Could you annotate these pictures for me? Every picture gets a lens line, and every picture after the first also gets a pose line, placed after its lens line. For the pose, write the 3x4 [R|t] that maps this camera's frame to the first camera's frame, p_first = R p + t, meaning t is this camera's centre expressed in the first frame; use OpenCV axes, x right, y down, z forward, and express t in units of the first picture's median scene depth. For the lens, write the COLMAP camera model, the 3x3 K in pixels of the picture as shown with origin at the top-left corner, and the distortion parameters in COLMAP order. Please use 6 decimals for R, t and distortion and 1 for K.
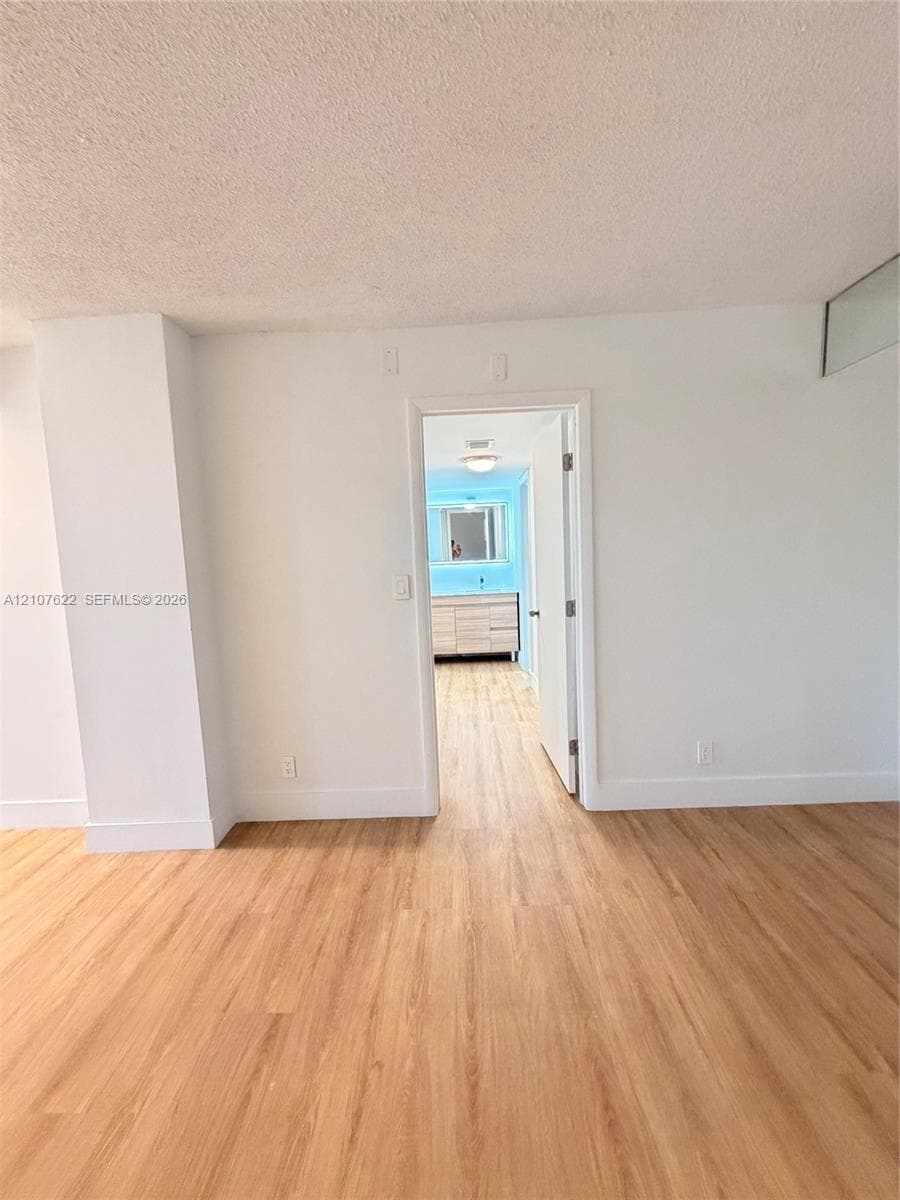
lens RADIAL K [[486.2, 0, 450.0], [0, 486.2, 600.0], [0, 0, 1]] dist [0.002228, 0.000201]
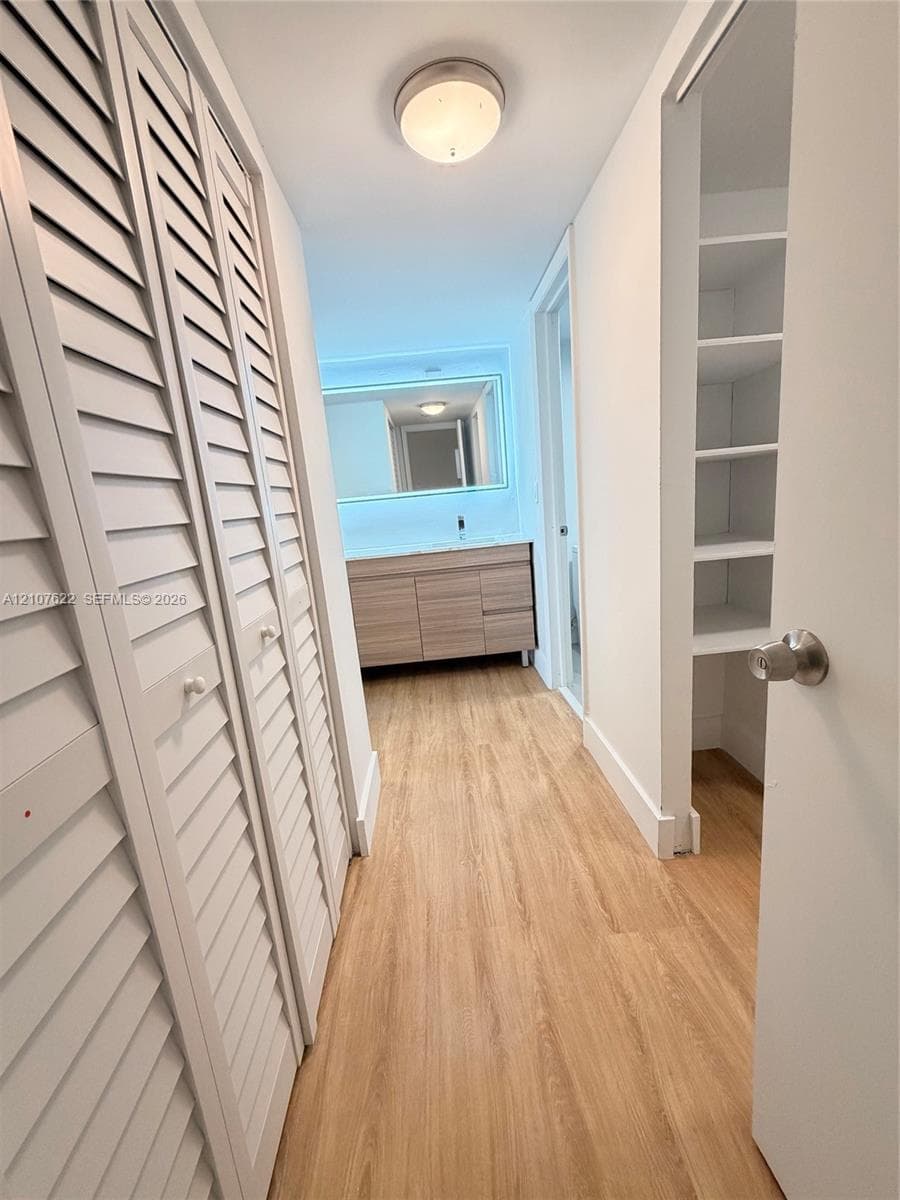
lens RADIAL K [[486.2, 0, 450.0], [0, 486.2, 600.0], [0, 0, 1]] dist [0.002228, 0.000201]
pose [[0.996084, -0.071772, 0.051634, 0.020830], [0.065016, 0.990353, 0.122366, -0.023738], [-0.059918, -0.118530, 0.991141, 0.477132]]
